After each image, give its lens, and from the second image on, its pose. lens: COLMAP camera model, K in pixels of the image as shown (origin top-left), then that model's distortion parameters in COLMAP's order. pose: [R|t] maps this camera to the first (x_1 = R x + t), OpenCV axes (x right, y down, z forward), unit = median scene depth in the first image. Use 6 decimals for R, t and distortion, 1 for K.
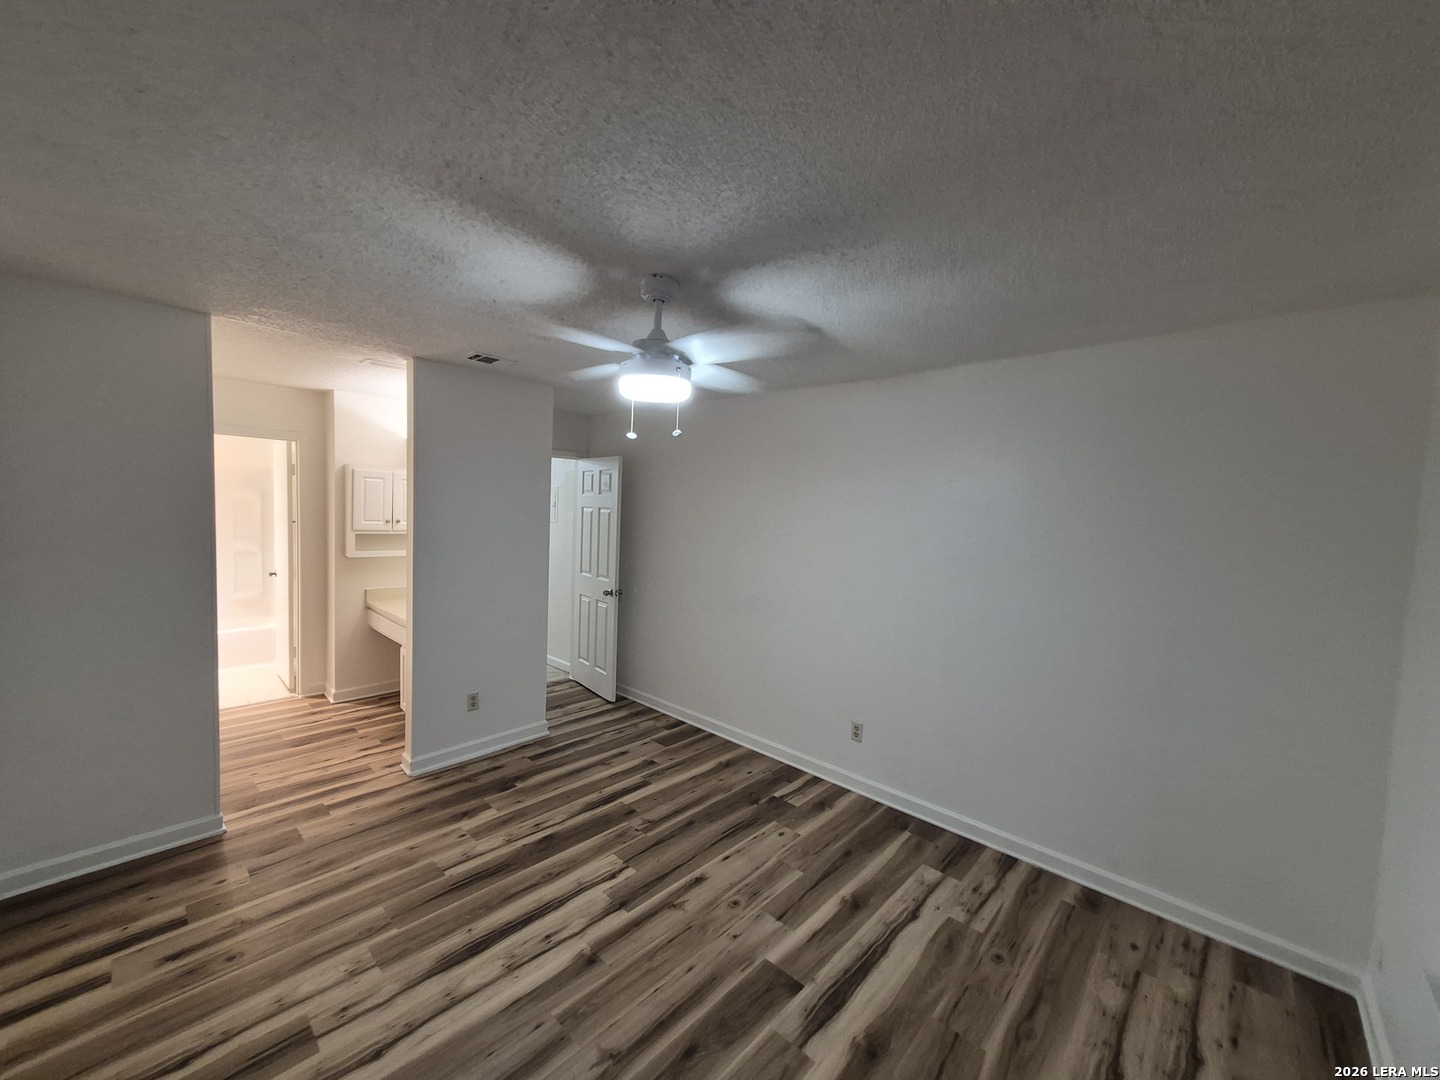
lens RADIAL K [[567.7, 0, 709.2], [0, 567.7, 542.4], [0, 0, 1]] dist [0.008833, -0.000116]
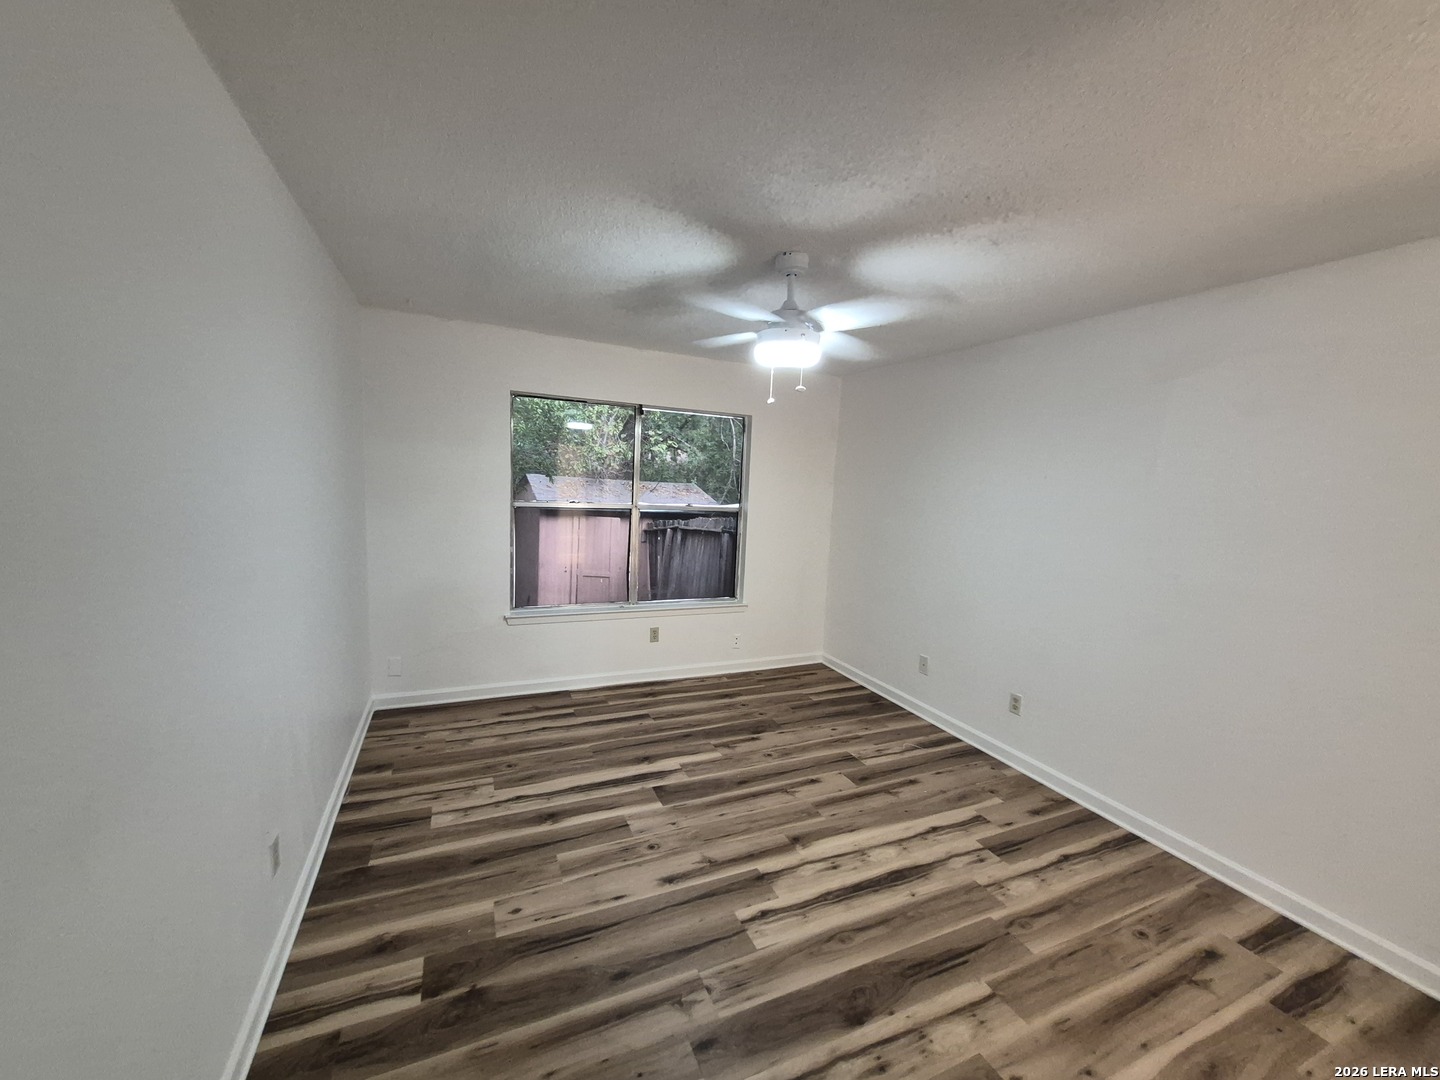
lens RADIAL K [[567.7, 0, 710.7], [0, 567.7, 539.8], [0, 0, 1]] dist [0.008833, -0.000116]
pose [[-0.917441, -0.123709, 0.378152, -0.308335], [-0.059644, 0.982456, 0.176699, -0.069957], [-0.393377, 0.139556, -0.908724, 1.532168]]
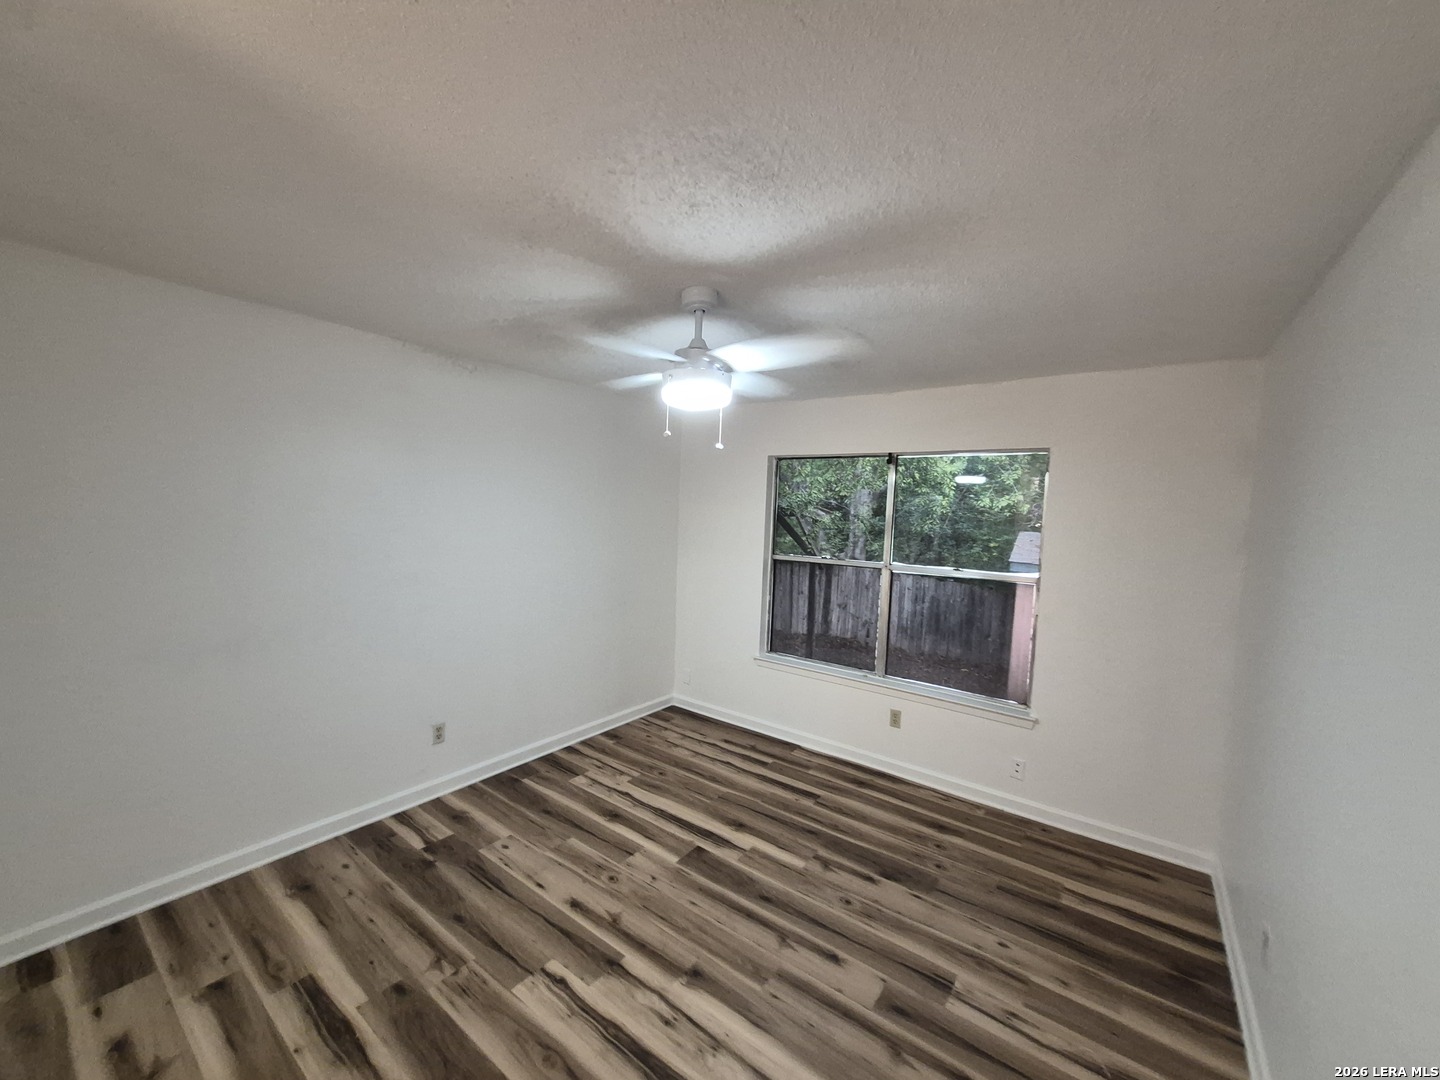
lens RADIAL K [[567.7, 0, 709.6], [0, 567.7, 538.4], [0, 0, 1]] dist [0.008833, -0.000116]
pose [[-0.104948, -0.095009, 0.989929, -0.820643], [0.018061, 0.995080, 0.097418, -0.081459], [-0.994314, 0.028103, -0.102716, 0.777221]]
